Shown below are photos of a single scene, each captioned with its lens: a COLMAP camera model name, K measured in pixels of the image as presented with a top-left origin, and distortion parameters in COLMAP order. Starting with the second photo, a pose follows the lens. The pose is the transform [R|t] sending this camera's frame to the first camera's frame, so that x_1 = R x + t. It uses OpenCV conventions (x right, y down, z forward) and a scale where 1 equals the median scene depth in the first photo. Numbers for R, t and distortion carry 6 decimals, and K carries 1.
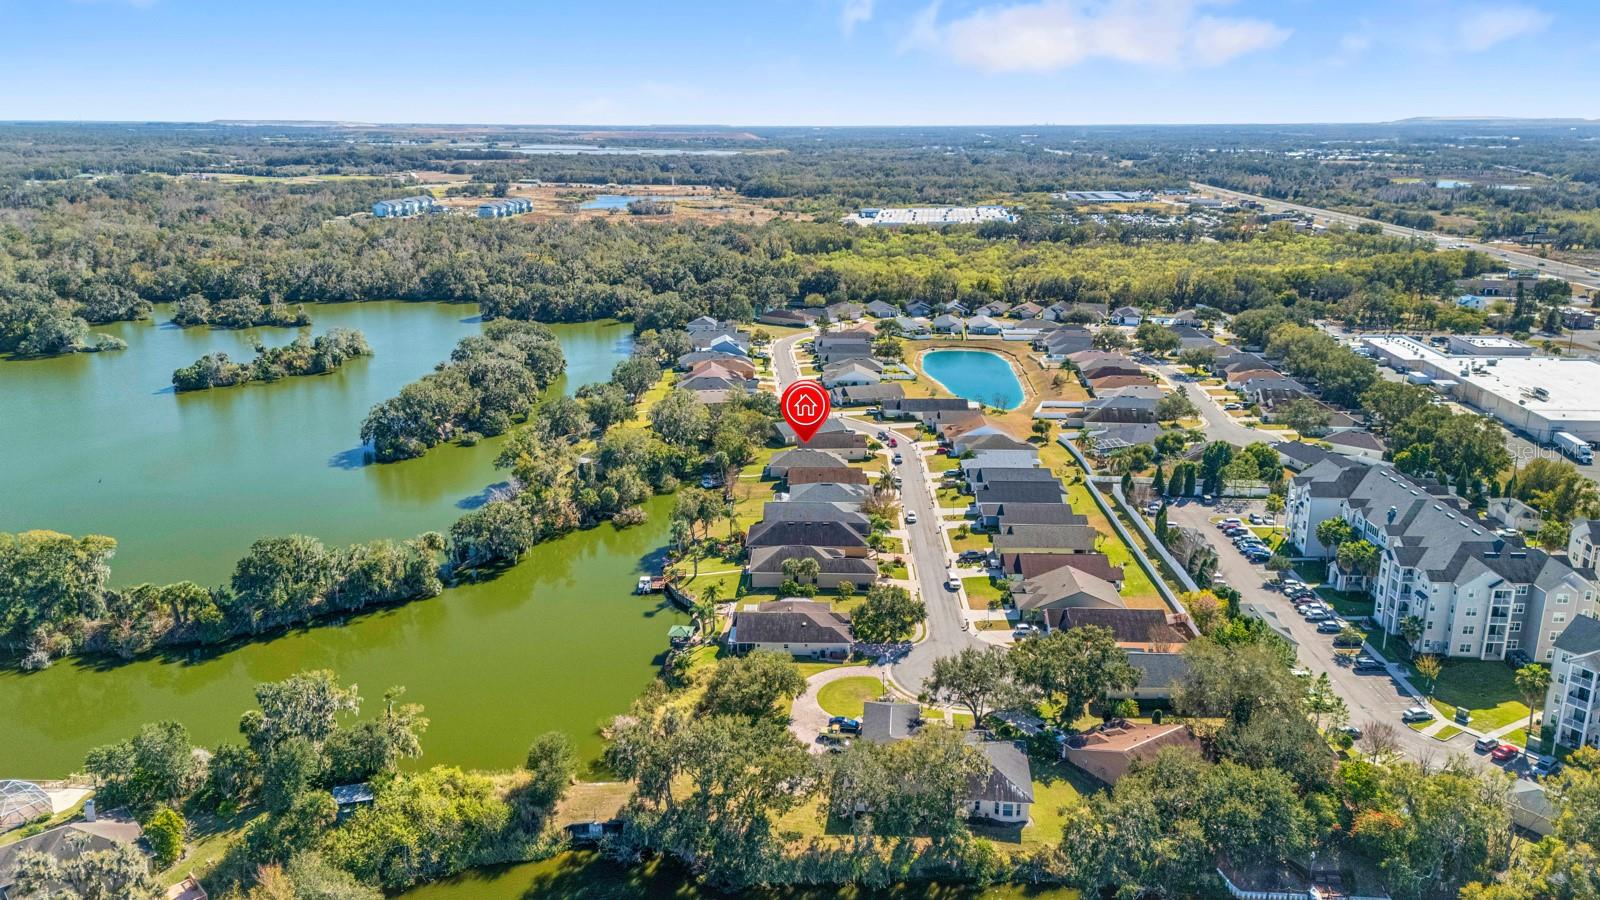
lens RADIAL K [[1165.3, 0, 796.2], [0, 1165.3, 447.4], [0, 0, 1]] dist [0.070891, -0.078886]
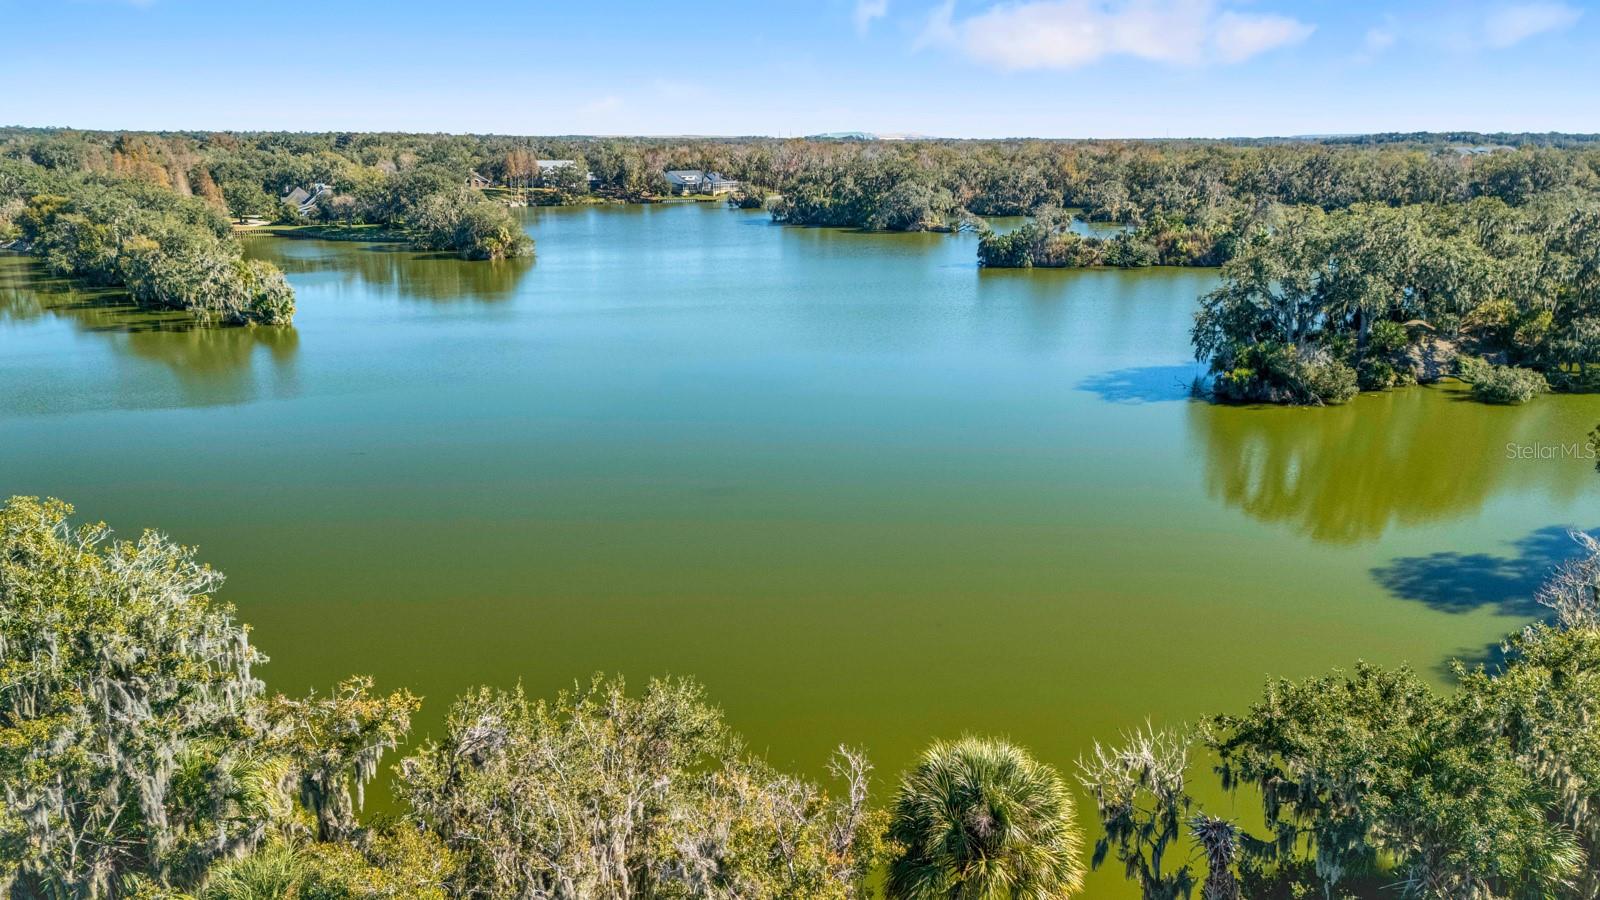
lens RADIAL K [[1165.3, 0, 796.2], [0, 1165.3, 447.4], [0, 0, 1]] dist [0.070891, -0.078886]
pose [[0.672764, 0.174828, -0.718905, -0.167692], [-0.188946, 0.980059, 0.061518, 0.026659], [0.715324, 0.094447, 0.692381, 0.620186]]
